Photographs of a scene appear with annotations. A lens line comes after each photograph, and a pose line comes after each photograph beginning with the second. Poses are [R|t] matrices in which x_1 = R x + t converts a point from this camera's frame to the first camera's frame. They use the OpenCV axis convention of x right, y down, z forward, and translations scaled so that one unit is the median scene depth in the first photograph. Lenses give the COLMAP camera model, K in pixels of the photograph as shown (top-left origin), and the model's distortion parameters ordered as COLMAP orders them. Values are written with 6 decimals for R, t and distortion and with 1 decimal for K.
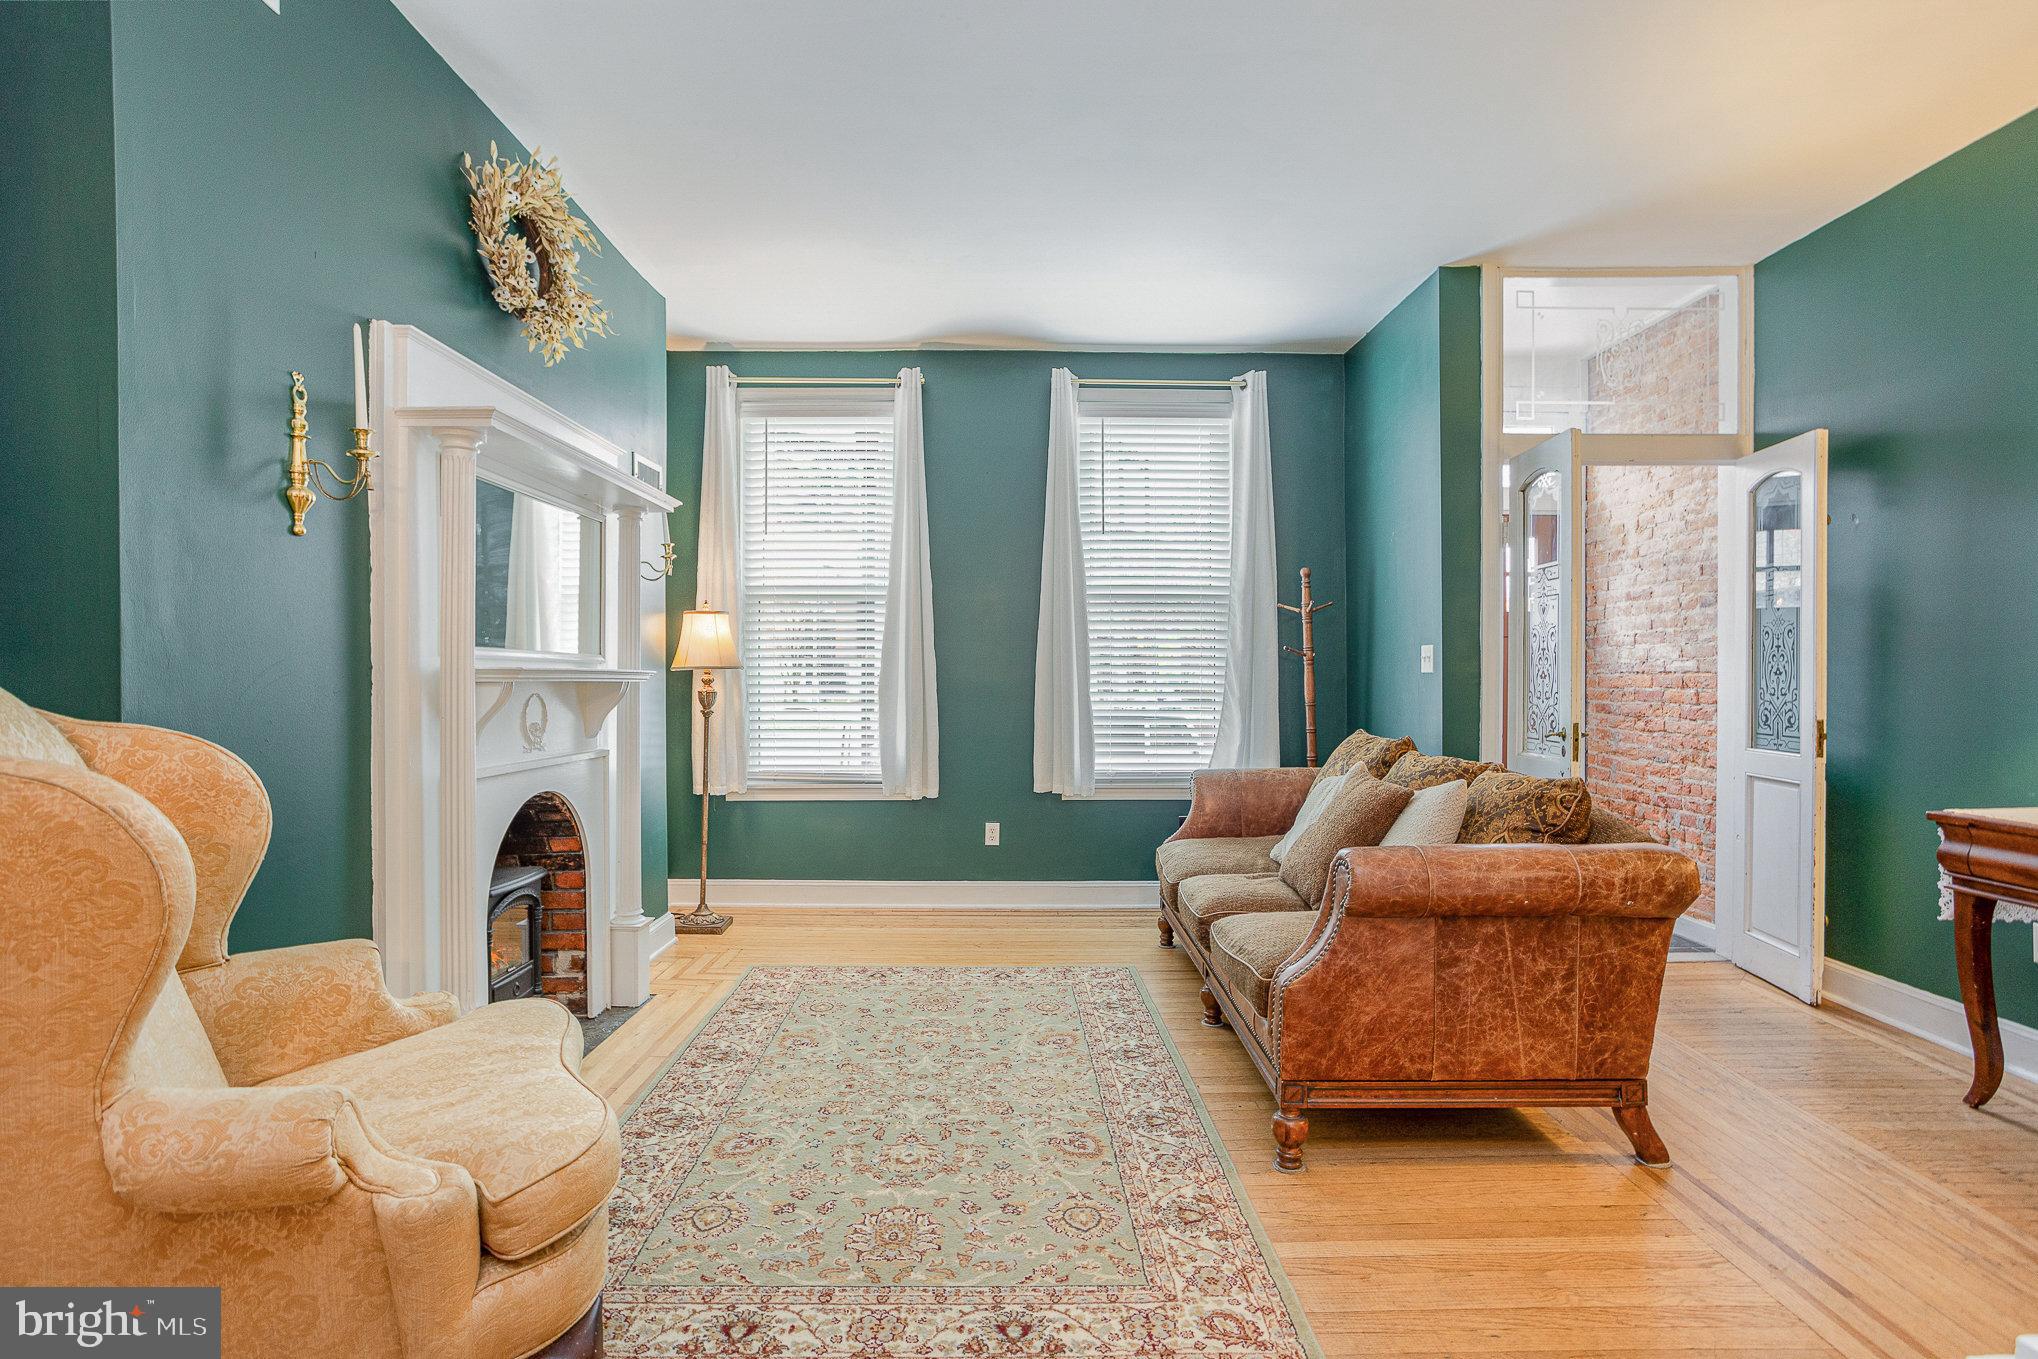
lens RADIAL K [[987.8, 0, 1030.6], [0, 987.8, 686.3], [0, 0, 1]] dist [-0.049702, 0.033900]
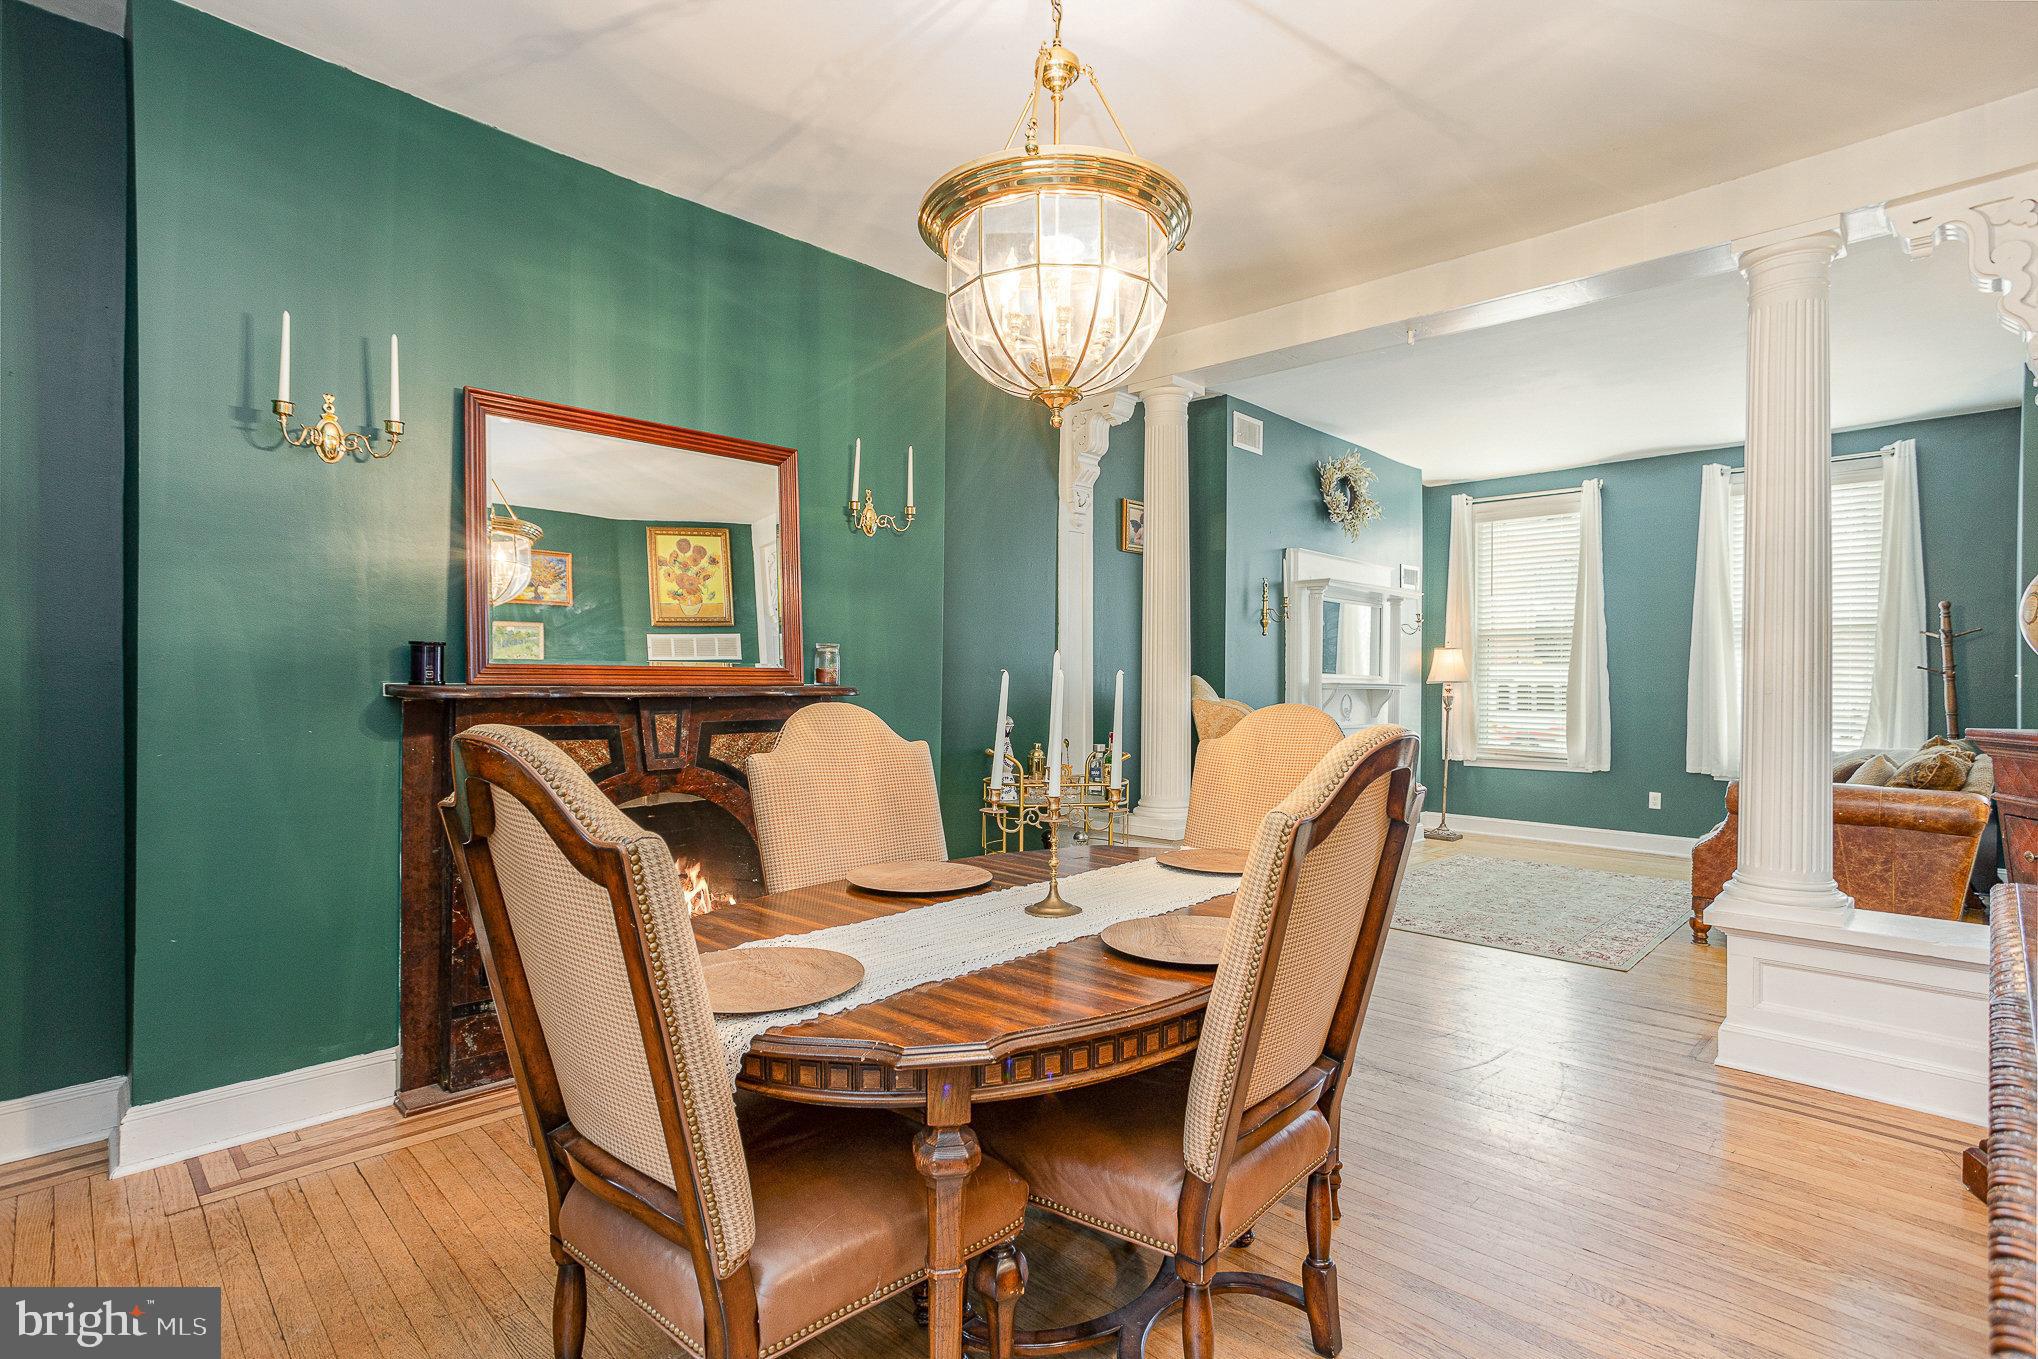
lens RADIAL K [[987.8, 0, 1030.6], [0, 987.8, 686.3], [0, 0, 1]] dist [-0.049702, 0.033900]
pose [[0.697205, 0.006594, -0.716841, 0.640153], [-0.014162, 0.999889, -0.004577, 0.010603], [0.716732, 0.013343, 0.697222, -1.156948]]
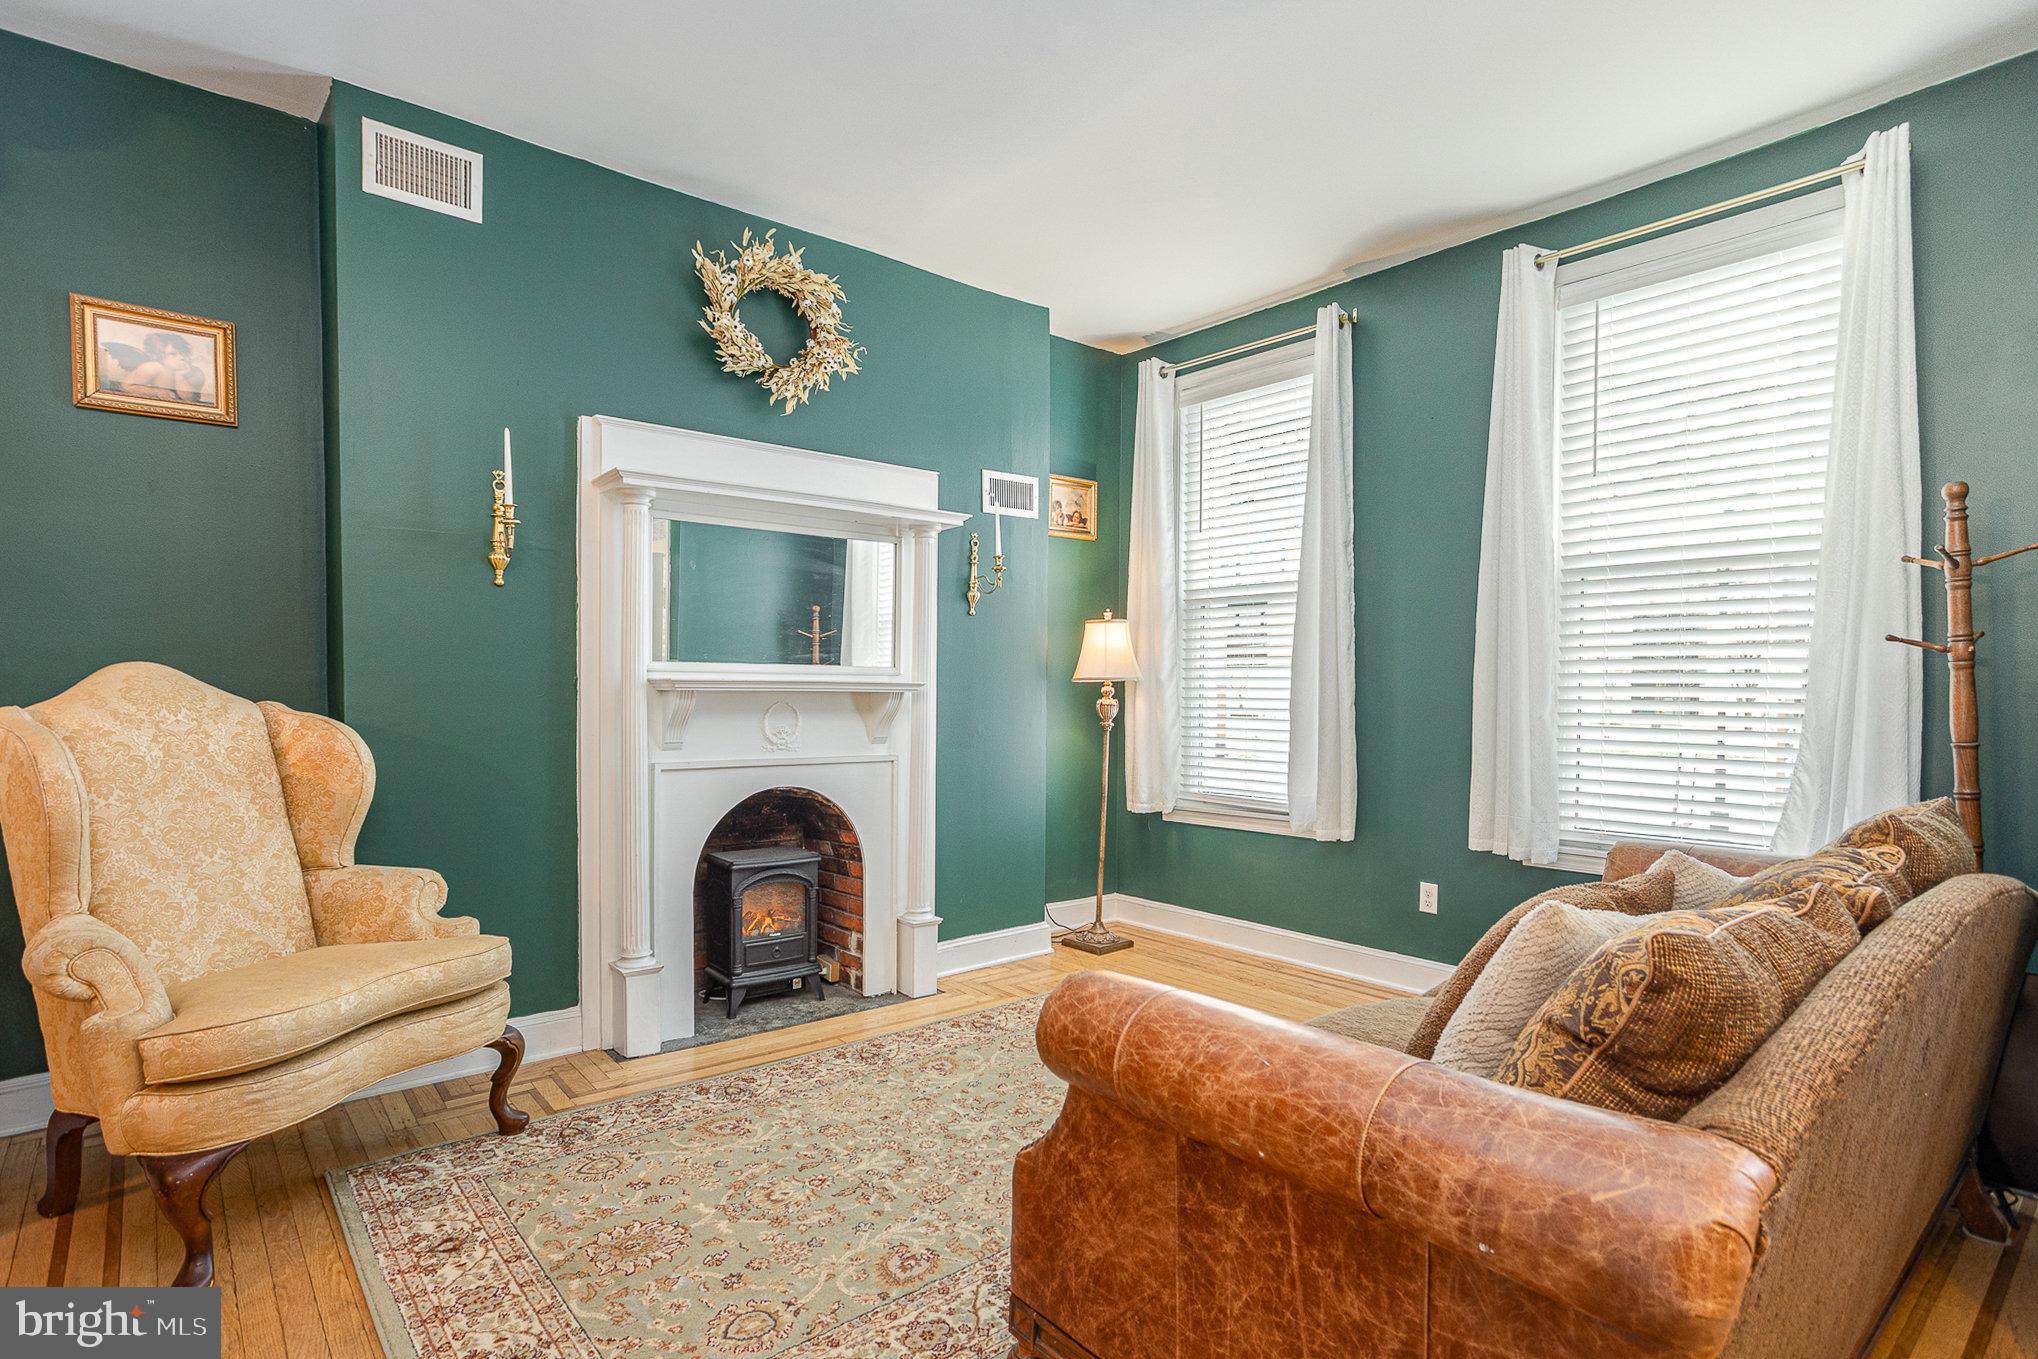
lens RADIAL K [[1029.7, 0, 1015.7], [0, 1029.7, 726.6], [0, 0, 1]] dist [-0.054026, 0.039176]
pose [[0.635139, 0.030408, -0.771799, 0.692727], [-0.012054, 0.999493, 0.029459, -0.002440], [0.772304, -0.009407, 0.635184, 0.502096]]
